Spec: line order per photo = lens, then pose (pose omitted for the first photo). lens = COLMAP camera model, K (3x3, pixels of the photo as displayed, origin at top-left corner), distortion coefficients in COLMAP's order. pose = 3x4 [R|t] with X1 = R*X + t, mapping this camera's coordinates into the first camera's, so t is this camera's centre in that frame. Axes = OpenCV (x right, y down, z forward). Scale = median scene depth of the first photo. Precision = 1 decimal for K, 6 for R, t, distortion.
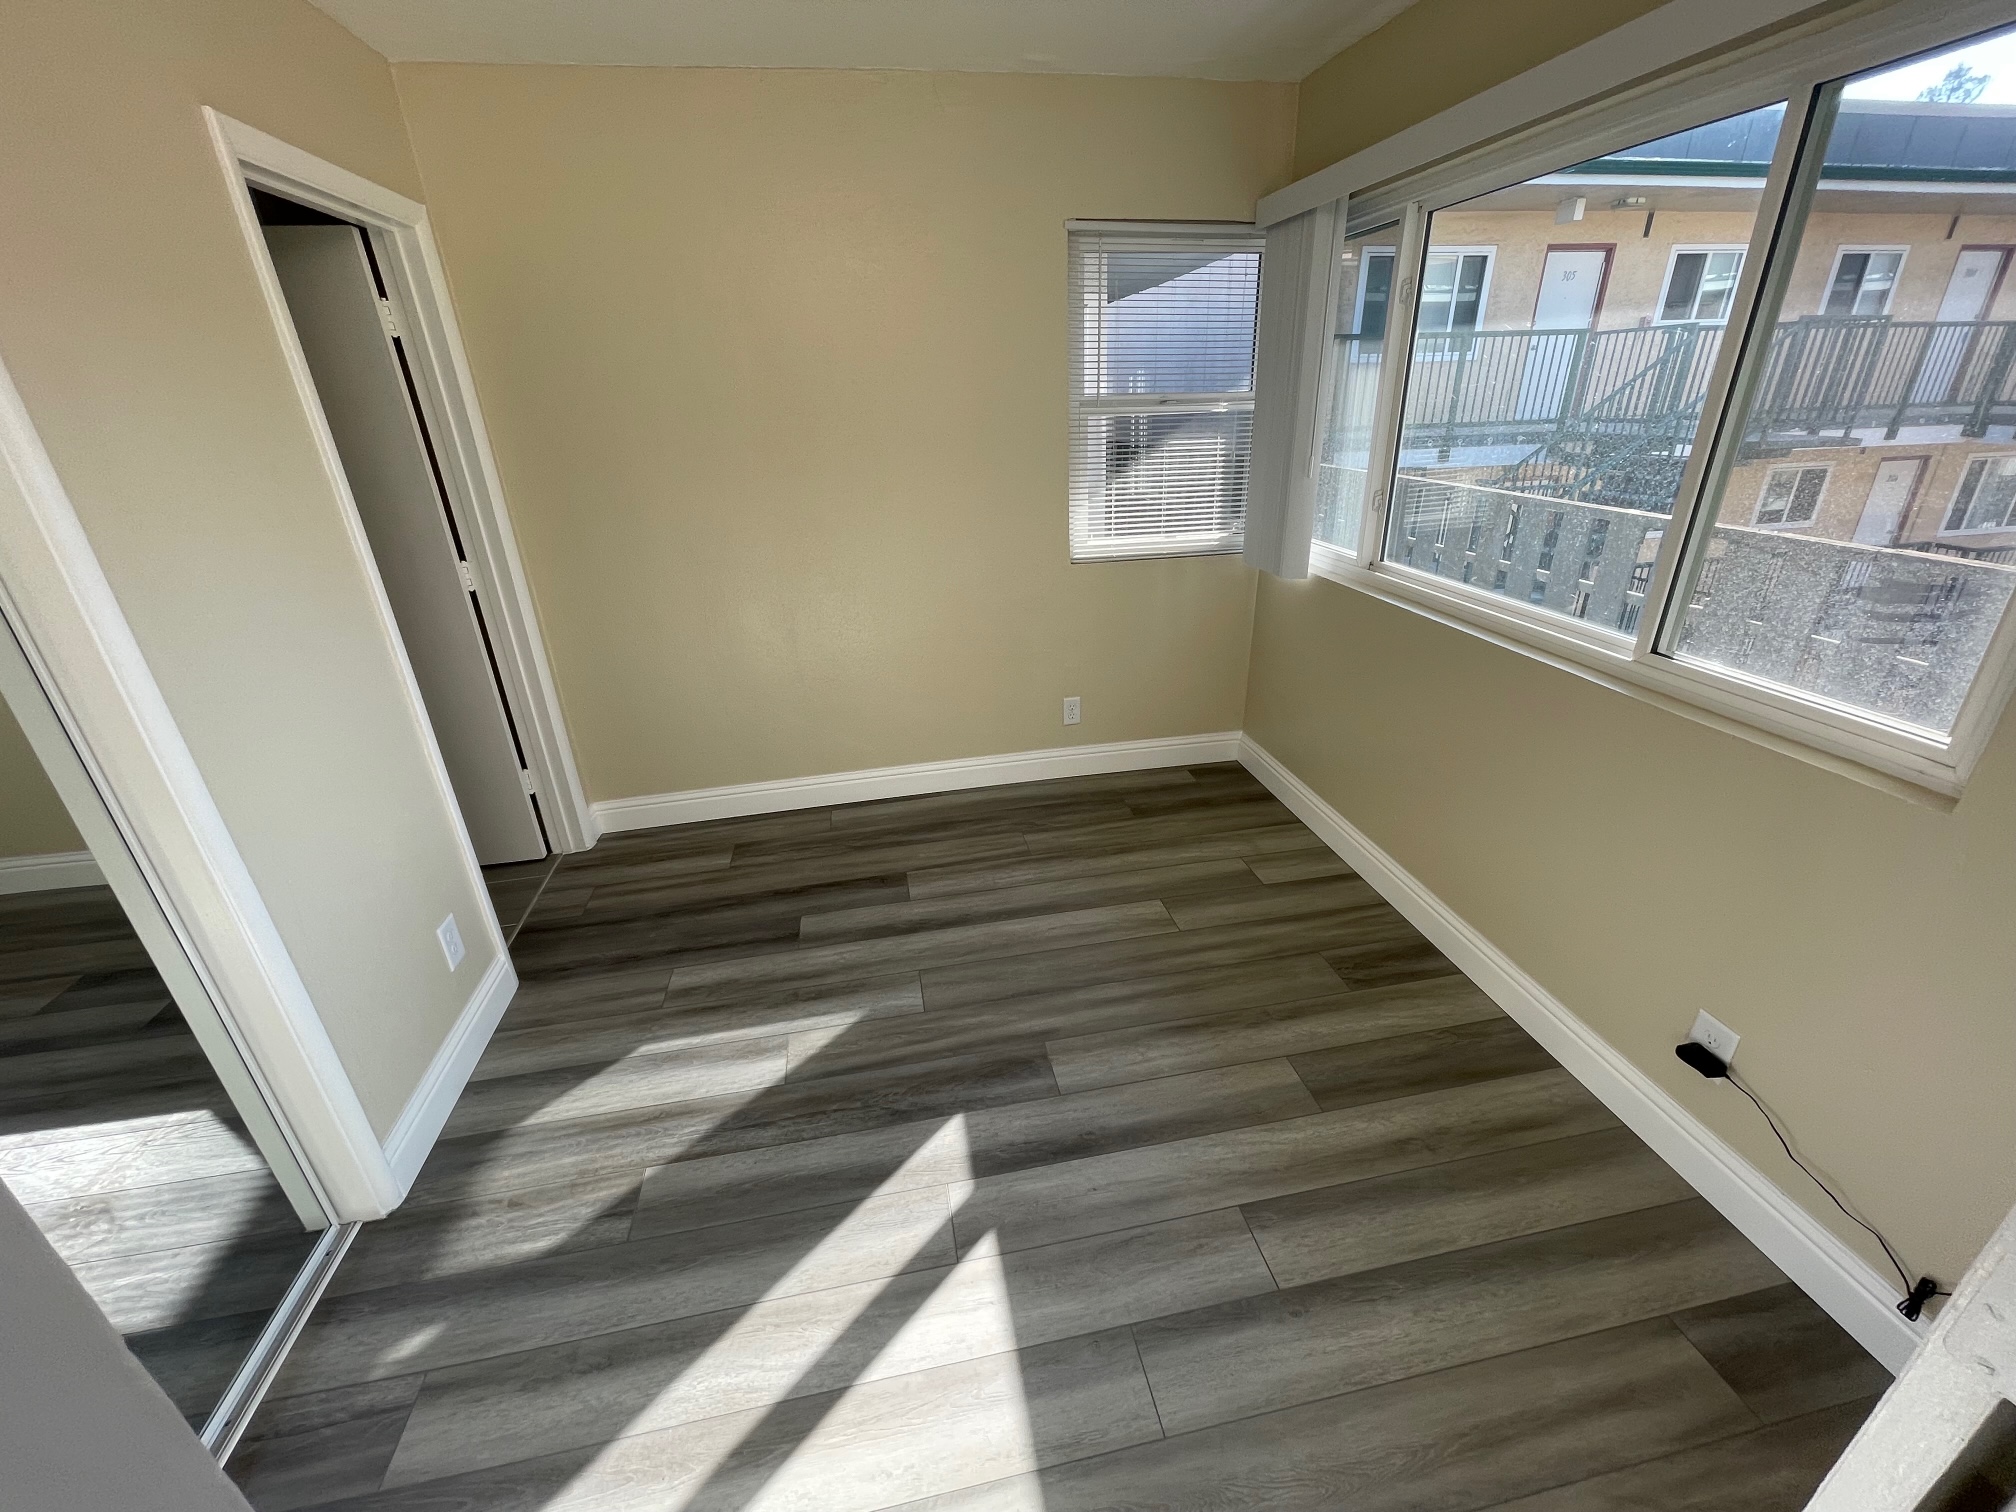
lens RADIAL K [[812.1, 0, 1016.7], [0, 812.1, 744.1], [0, 0, 1]] dist [-0.004457, 0.000356]
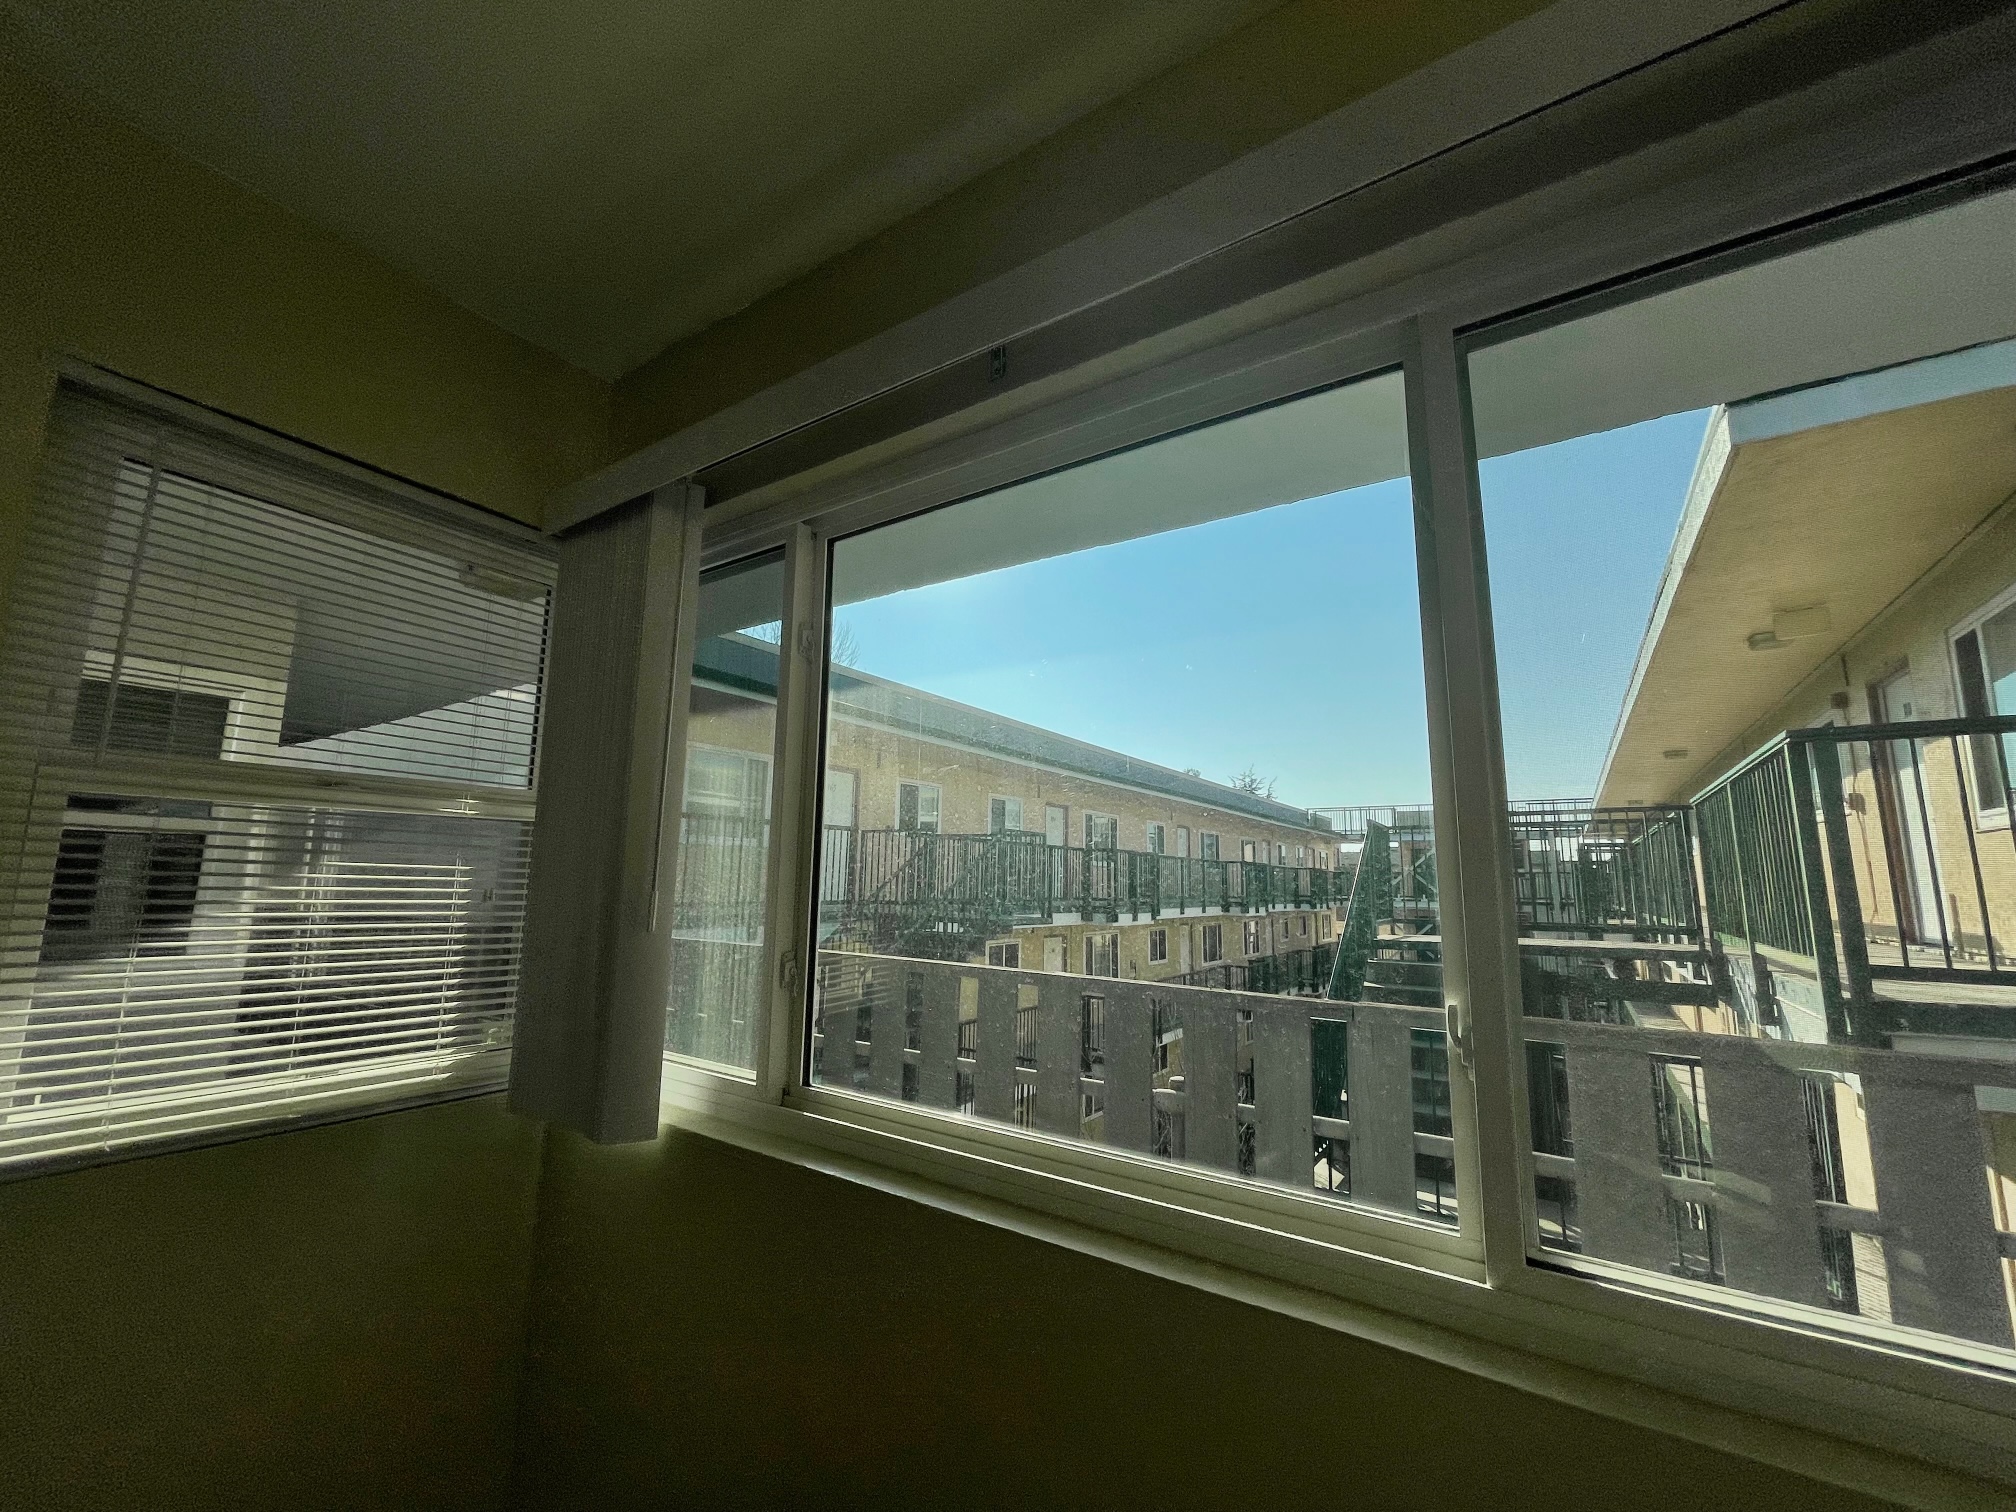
lens RADIAL K [[812.1, 0, 1017.3], [0, 812.1, 757.6], [0, 0, 1]] dist [-0.004457, 0.000356]
pose [[0.700931, 0.148695, 0.697556, 0.144800], [0.248040, 0.866157, -0.433875, -0.140735], [-0.668709, 0.477139, 0.570234, 0.490418]]
